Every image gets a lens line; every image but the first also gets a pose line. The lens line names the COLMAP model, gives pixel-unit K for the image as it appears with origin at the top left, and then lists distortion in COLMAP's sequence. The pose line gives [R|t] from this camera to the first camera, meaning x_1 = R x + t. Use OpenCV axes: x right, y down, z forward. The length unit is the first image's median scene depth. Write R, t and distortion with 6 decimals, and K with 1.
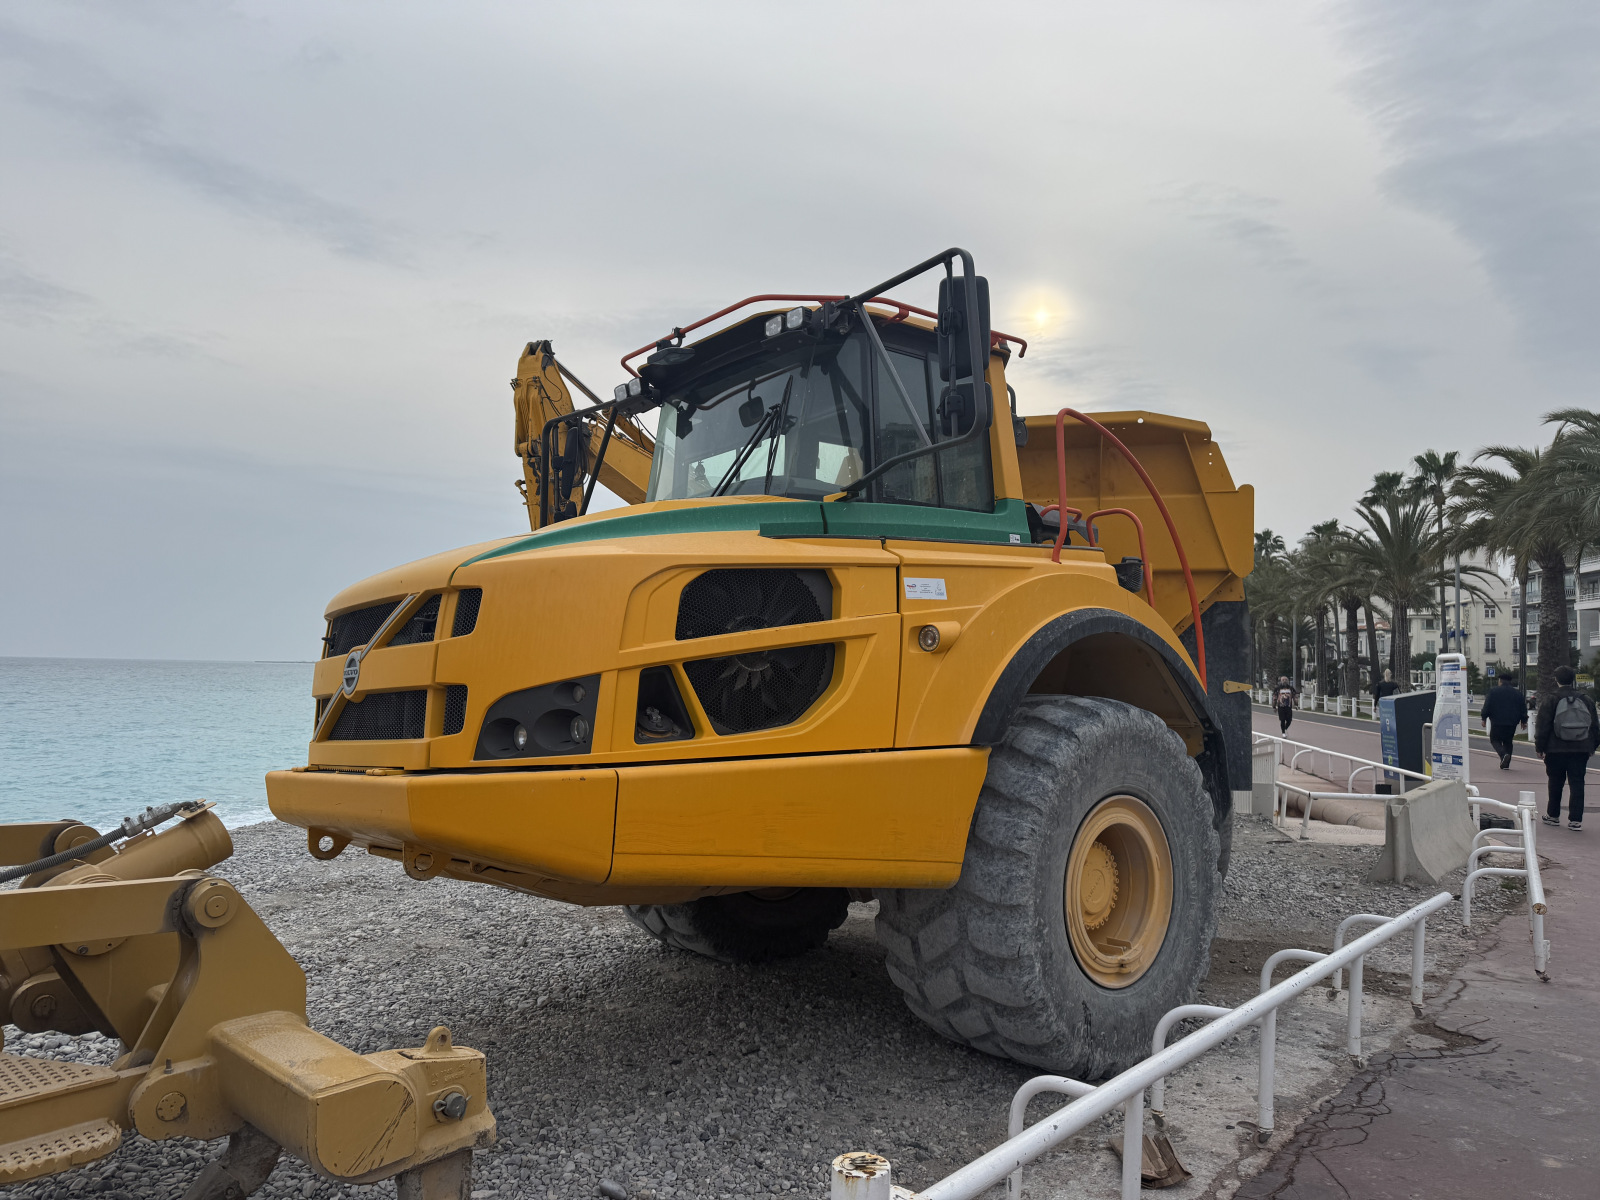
lens RADIAL K [[1082.8, 0, 800.0], [0, 1082.8, 600.0], [0, 0, 1]] dist [0.052066, -0.066260]
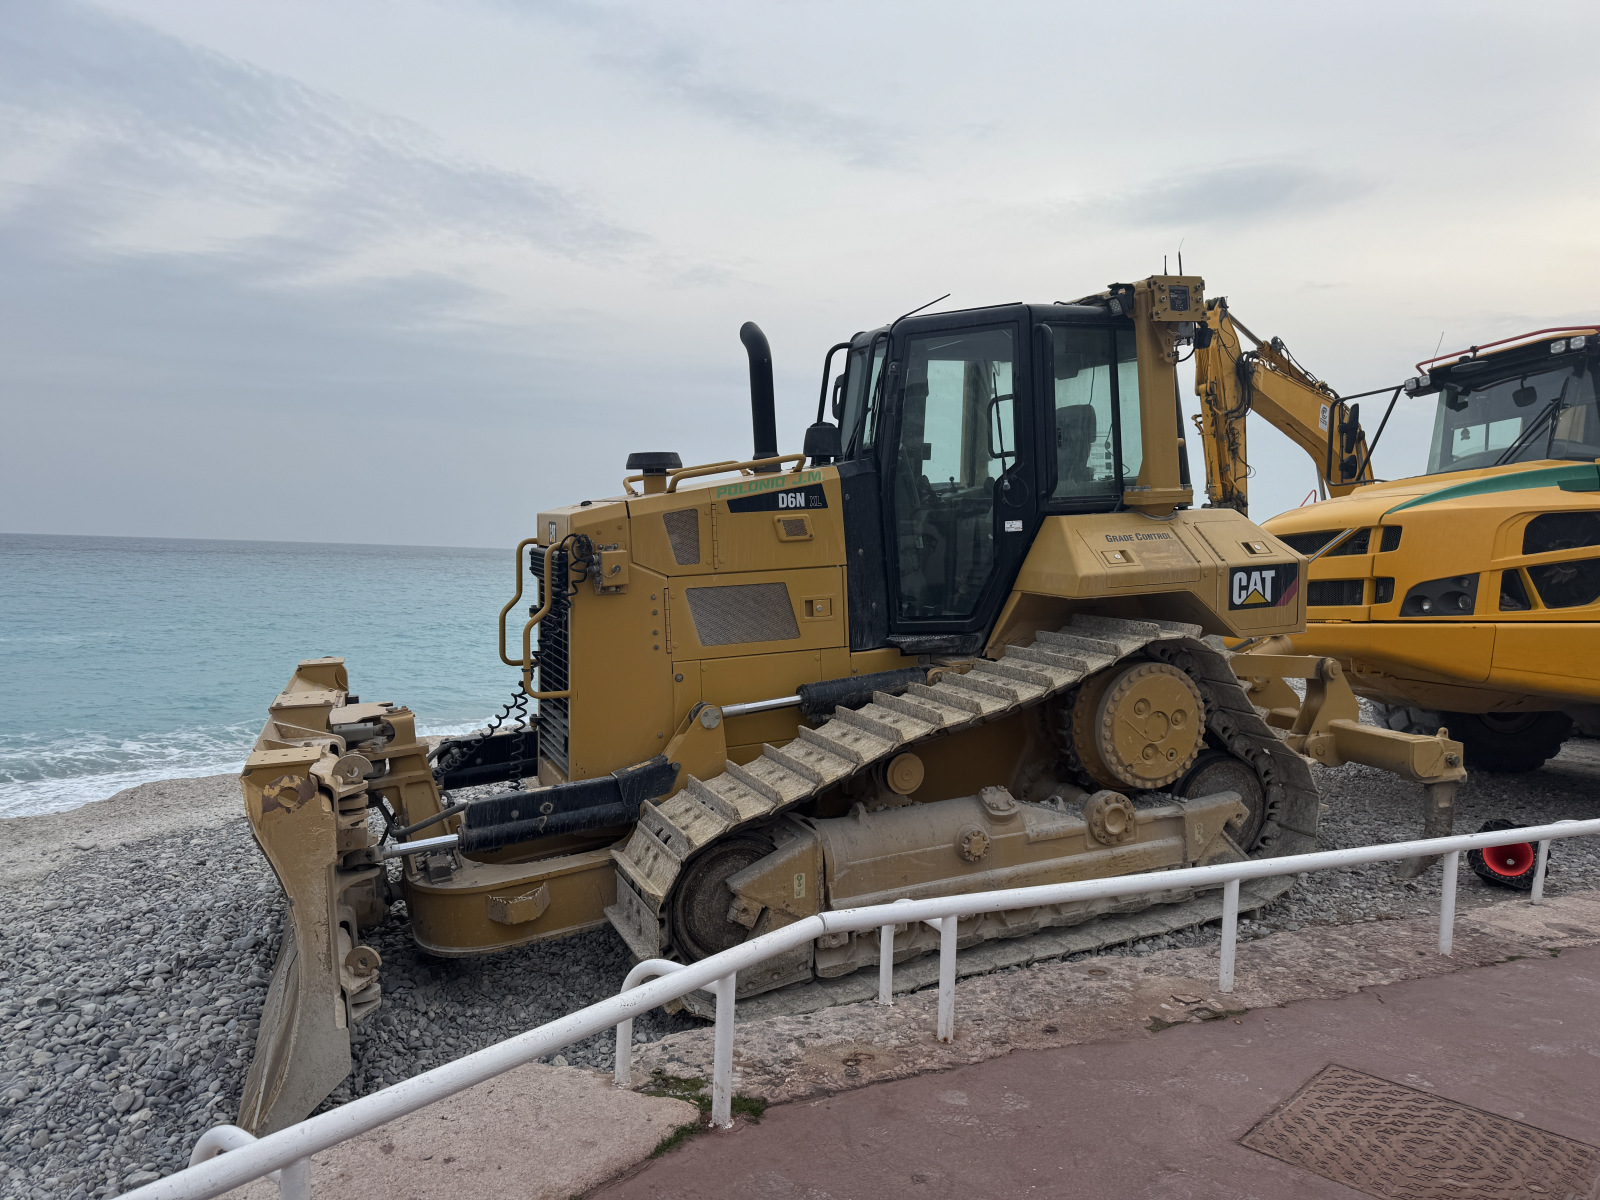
lens RADIAL K [[1082.8, 0, 800.0], [0, 1082.8, 600.0], [0, 0, 1]] dist [0.052066, -0.066260]
pose [[0.899518, 0.027674, -0.436007, -0.381883], [0.014415, 0.995568, 0.092929, -0.070369], [0.436647, -0.089877, 0.895132, -1.091857]]
